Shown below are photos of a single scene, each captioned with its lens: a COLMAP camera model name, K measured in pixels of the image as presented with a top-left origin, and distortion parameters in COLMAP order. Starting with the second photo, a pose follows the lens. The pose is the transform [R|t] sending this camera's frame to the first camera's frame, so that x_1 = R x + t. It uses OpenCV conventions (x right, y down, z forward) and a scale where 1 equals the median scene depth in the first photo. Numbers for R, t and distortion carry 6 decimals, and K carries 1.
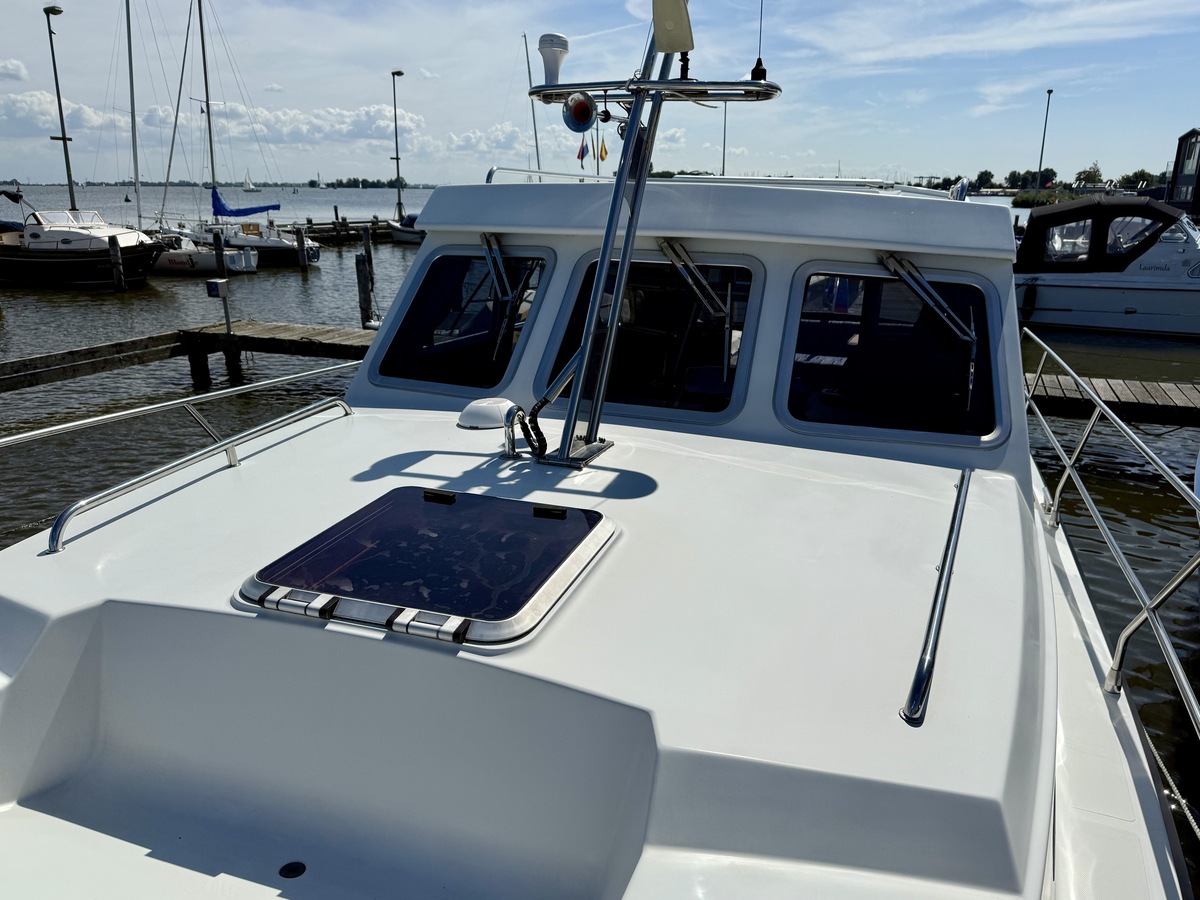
lens RADIAL K [[853.1, 0, 633.2], [0, 853.1, 484.0], [0, 0, 1]] dist [0.070331, -0.047839]
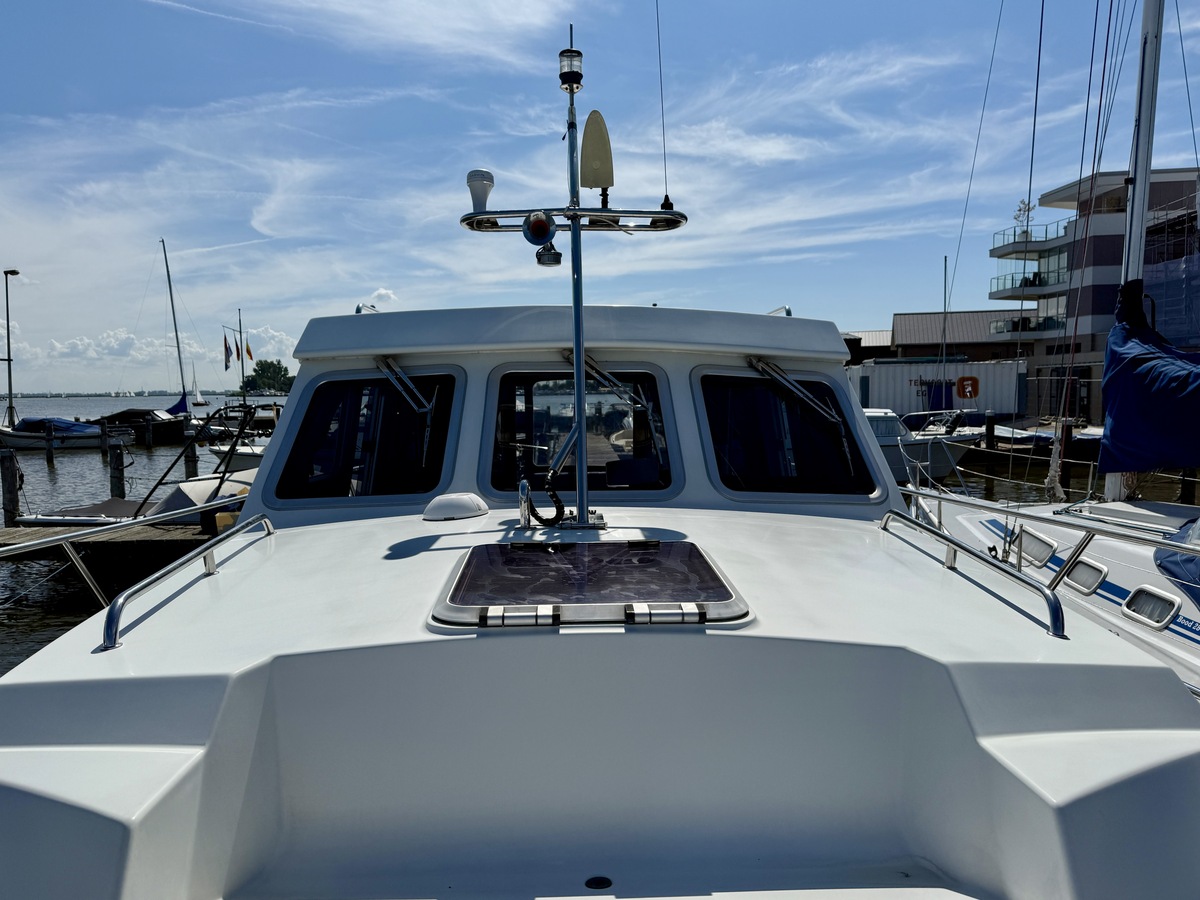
lens RADIAL K [[853.1, 0, 594.3], [0, 853.1, 495.5], [0, 0, 1]] dist [0.070331, -0.047839]
pose [[0.936606, -0.067830, 0.343756, -0.331917], [0.137077, 0.973822, -0.181329, 0.100322], [-0.322458, 0.216955, 0.921386, 0.019949]]
